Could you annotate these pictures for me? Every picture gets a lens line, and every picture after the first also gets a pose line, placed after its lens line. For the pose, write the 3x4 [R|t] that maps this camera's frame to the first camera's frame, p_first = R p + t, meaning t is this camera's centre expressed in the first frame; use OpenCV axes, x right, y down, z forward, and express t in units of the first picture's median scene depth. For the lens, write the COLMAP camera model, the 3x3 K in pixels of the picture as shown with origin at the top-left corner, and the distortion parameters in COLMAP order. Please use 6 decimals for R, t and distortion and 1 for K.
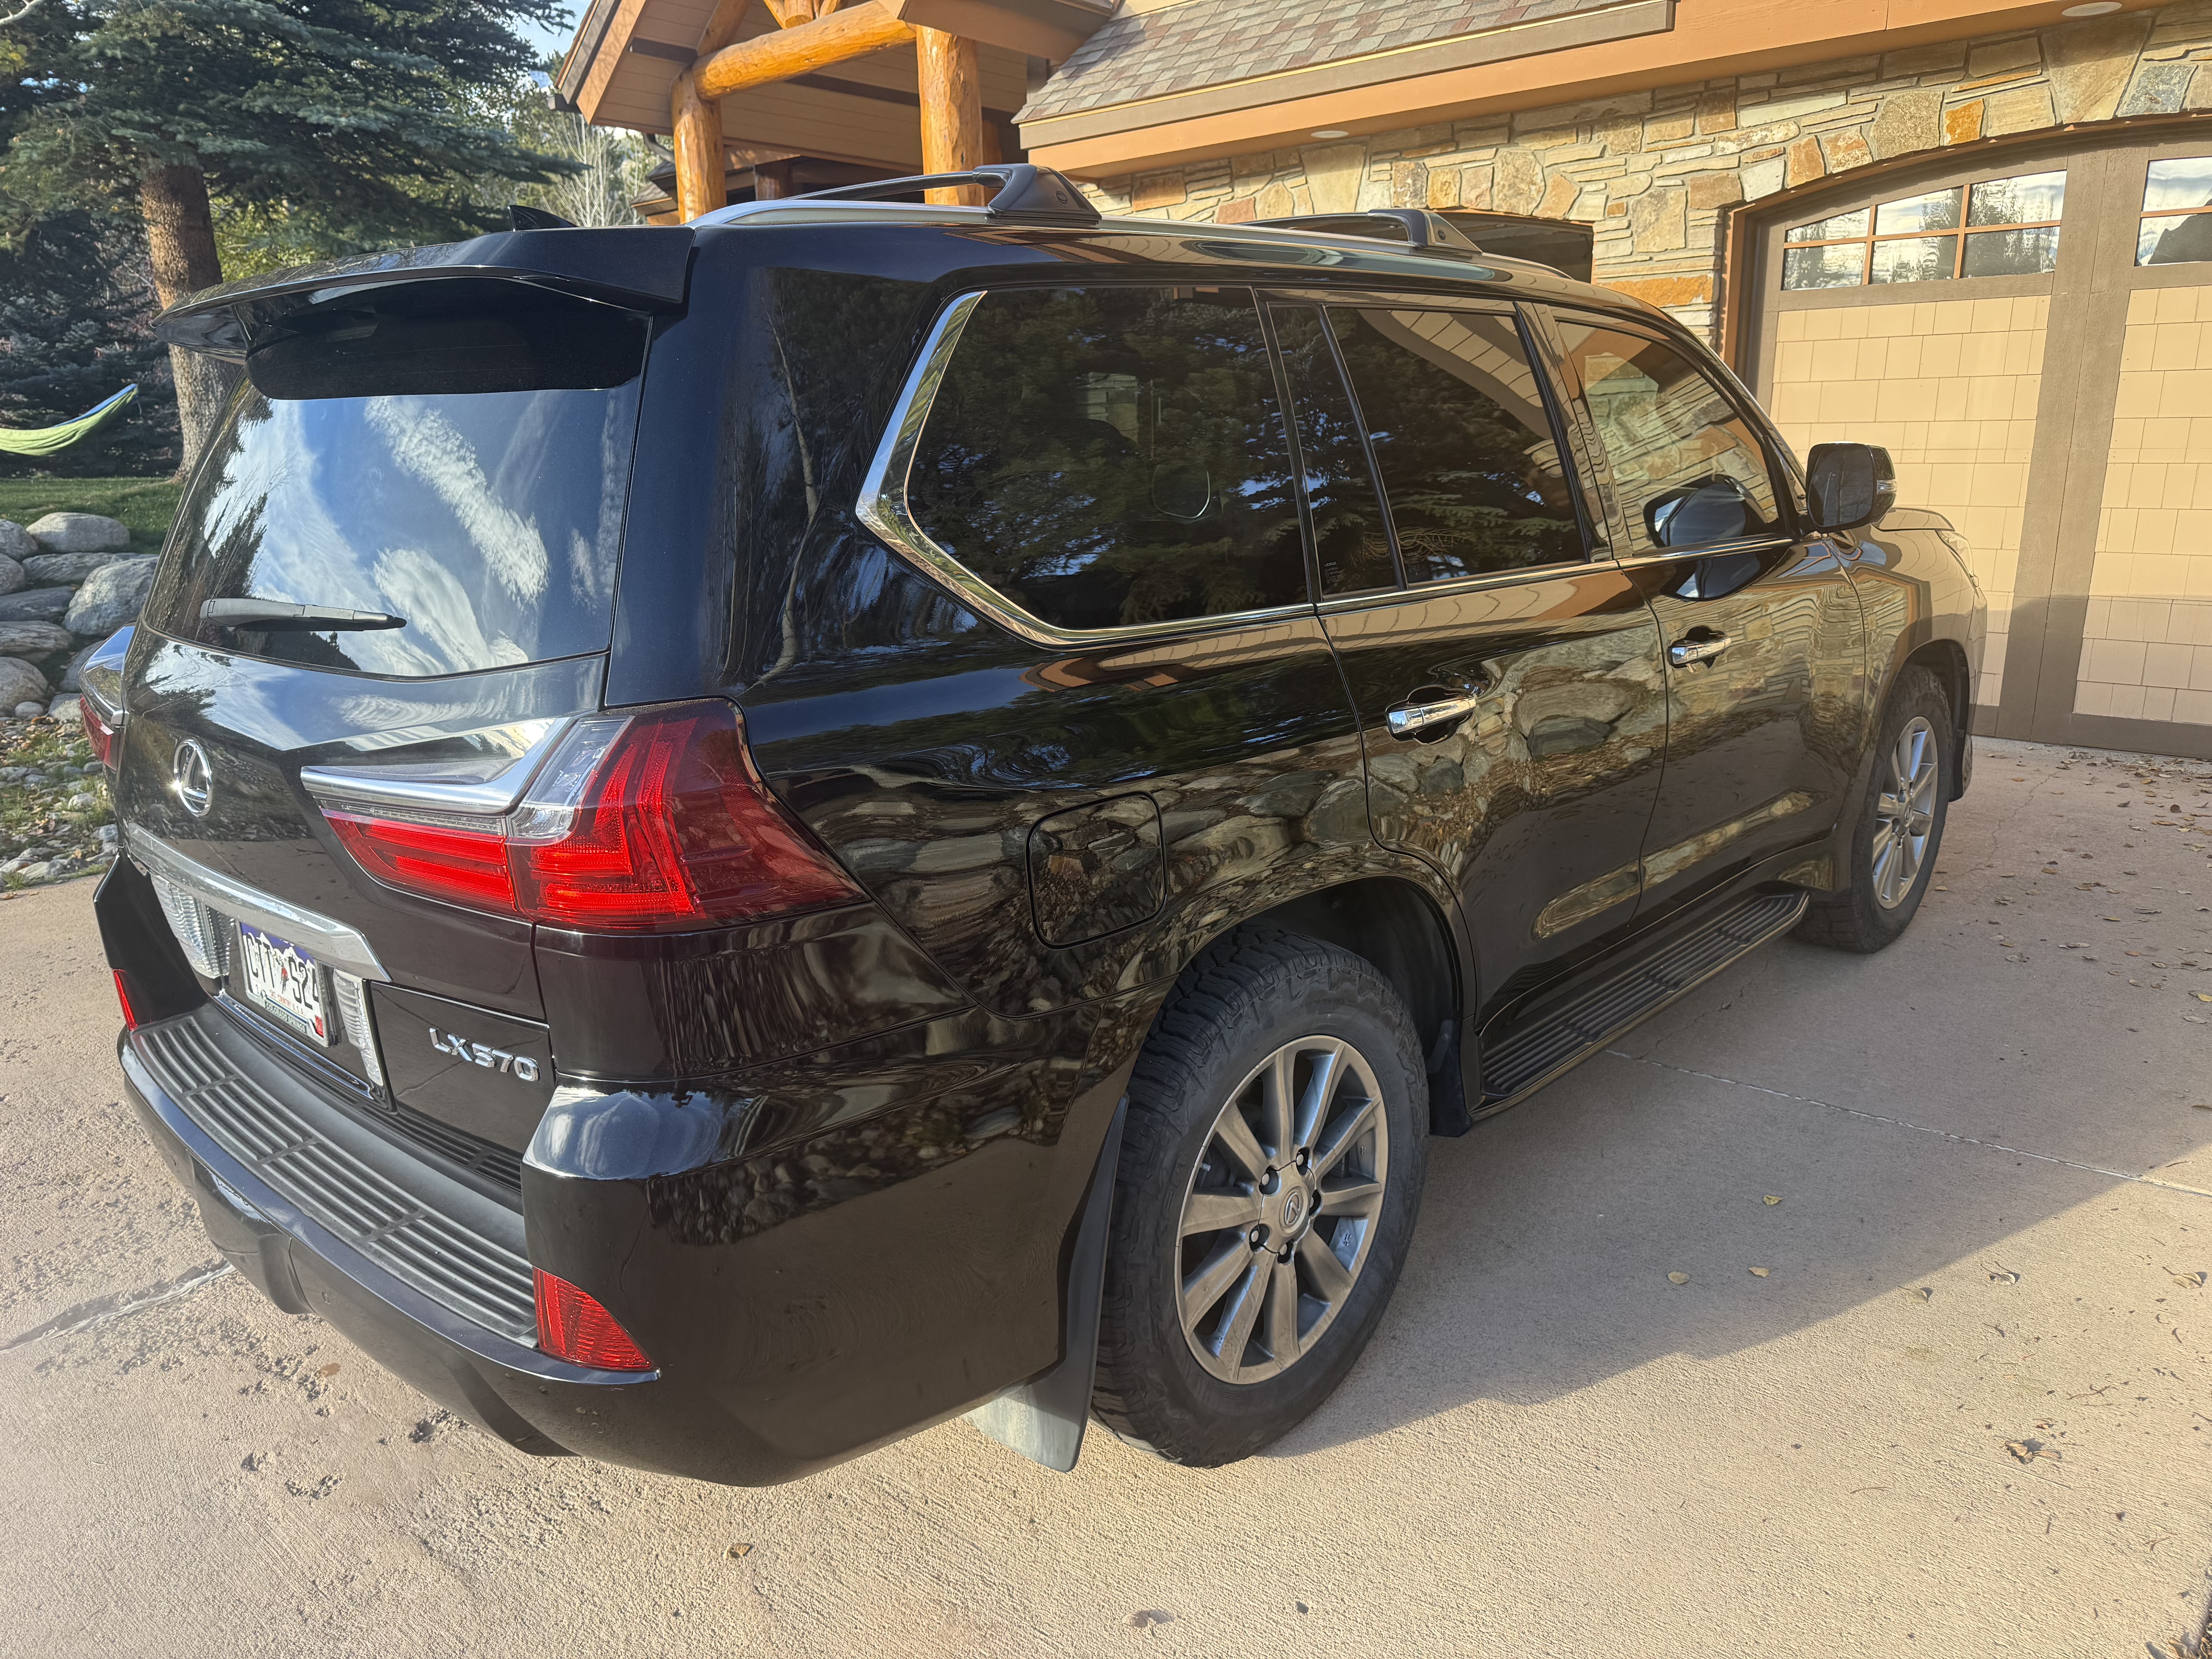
lens RADIAL K [[1572.8, 0, 1105.4], [0, 1572.8, 829.7], [0, 0, 1]] dist [-0.004703, 0.001414]
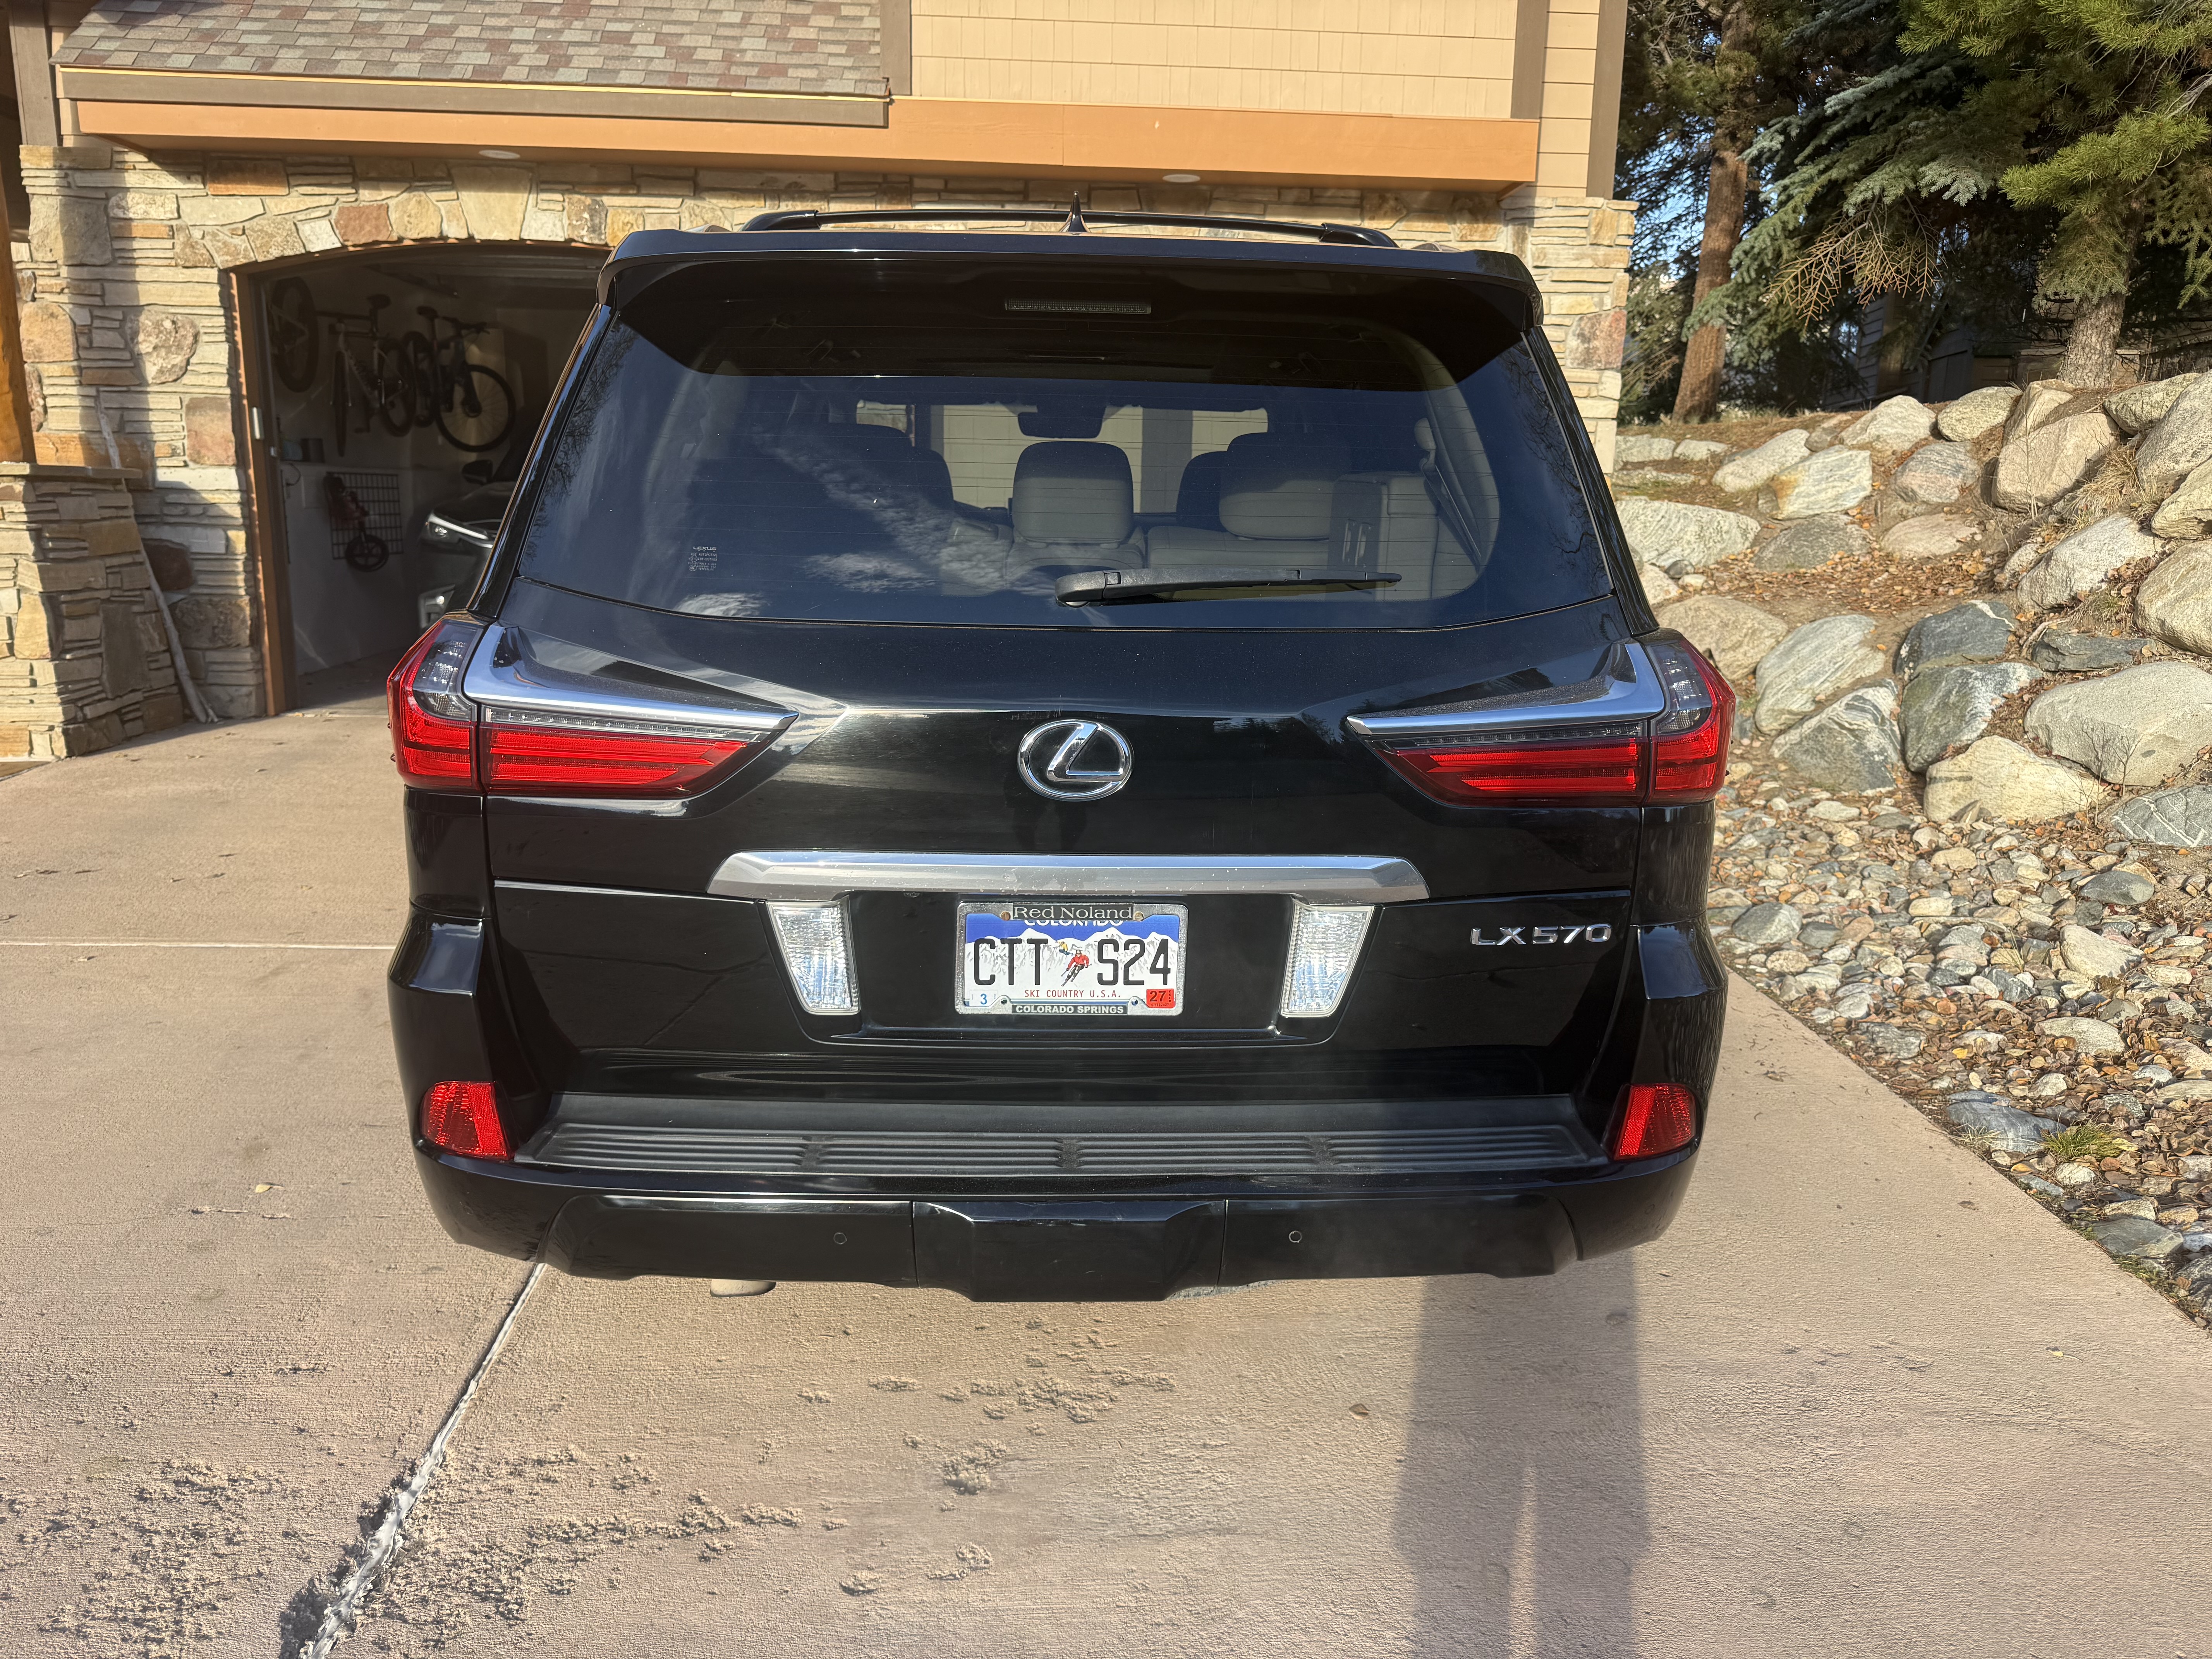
lens RADIAL K [[1572.8, 0, 1105.5], [0, 1572.8, 830.8], [0, 0, 1]] dist [-0.004703, 0.001414]
pose [[0.711798, -0.113669, 0.693125, -0.307148], [0.134311, 0.990636, 0.024530, -0.006447], [-0.689423, 0.075634, 0.720400, 0.084164]]
